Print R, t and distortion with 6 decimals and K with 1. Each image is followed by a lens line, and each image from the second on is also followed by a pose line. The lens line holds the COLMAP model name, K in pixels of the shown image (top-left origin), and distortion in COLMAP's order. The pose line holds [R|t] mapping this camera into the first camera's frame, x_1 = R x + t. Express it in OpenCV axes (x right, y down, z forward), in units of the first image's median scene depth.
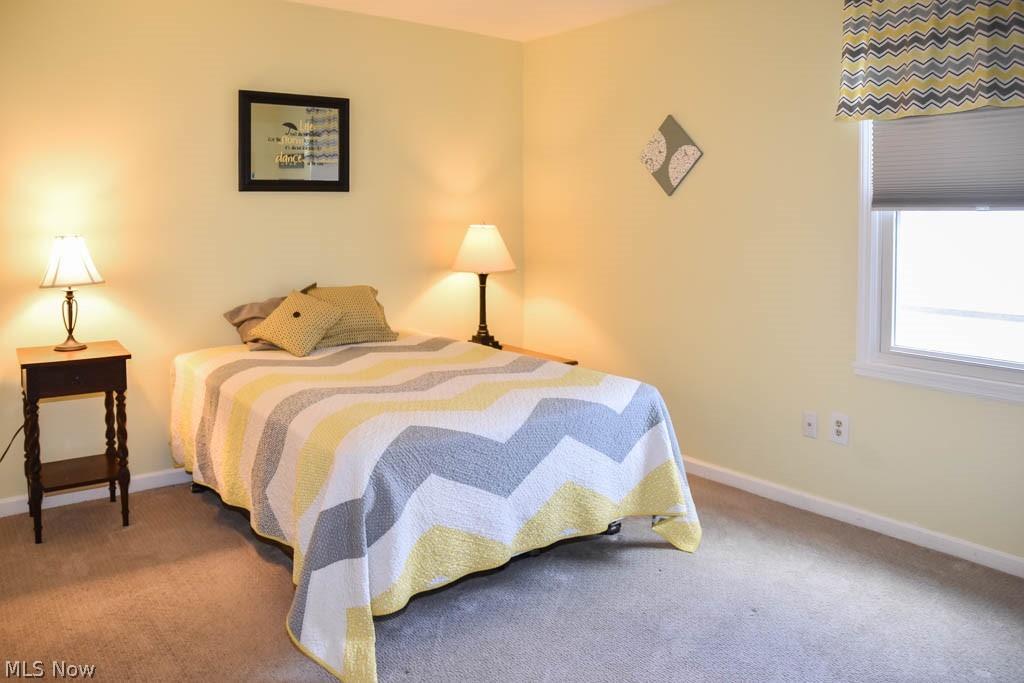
lens RADIAL K [[776.3, 0, 512.2], [0, 776.3, 308.2], [0, 0, 1]] dist [-0.069224, -0.002021]
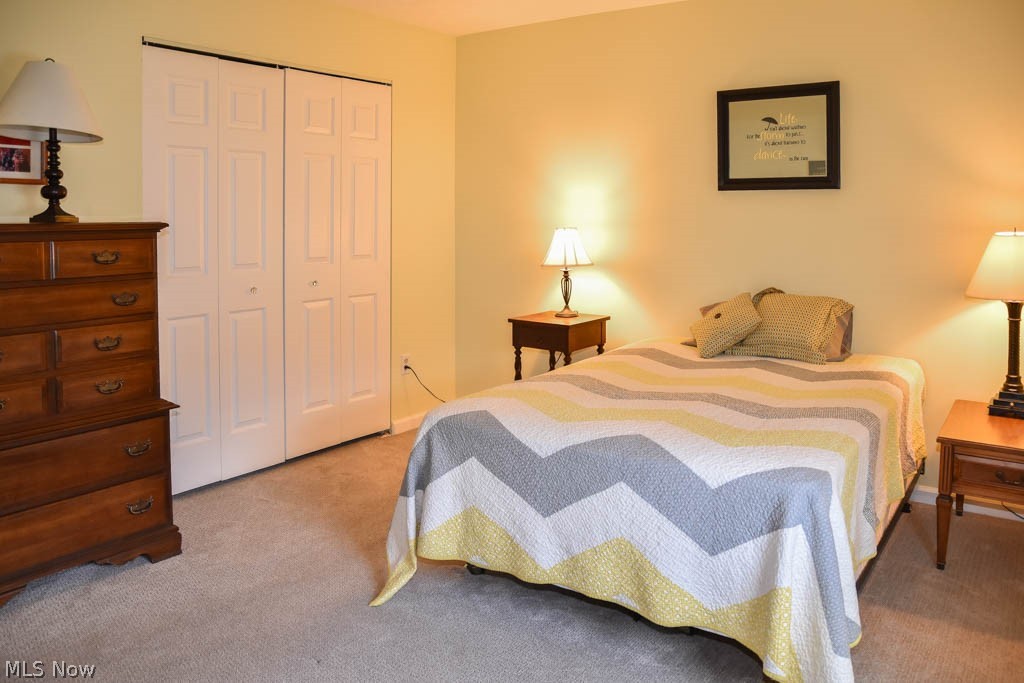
lens RADIAL K [[771.2, 0, 515.8], [0, 771.2, 322.2], [0, 0, 1]] dist [-0.076218, 0.003877]
pose [[0.308518, 0.133103, -0.941860, 0.596042], [-0.116355, 0.988007, 0.101511, -0.055853], [0.944075, 0.078272, 0.320305, 0.472888]]
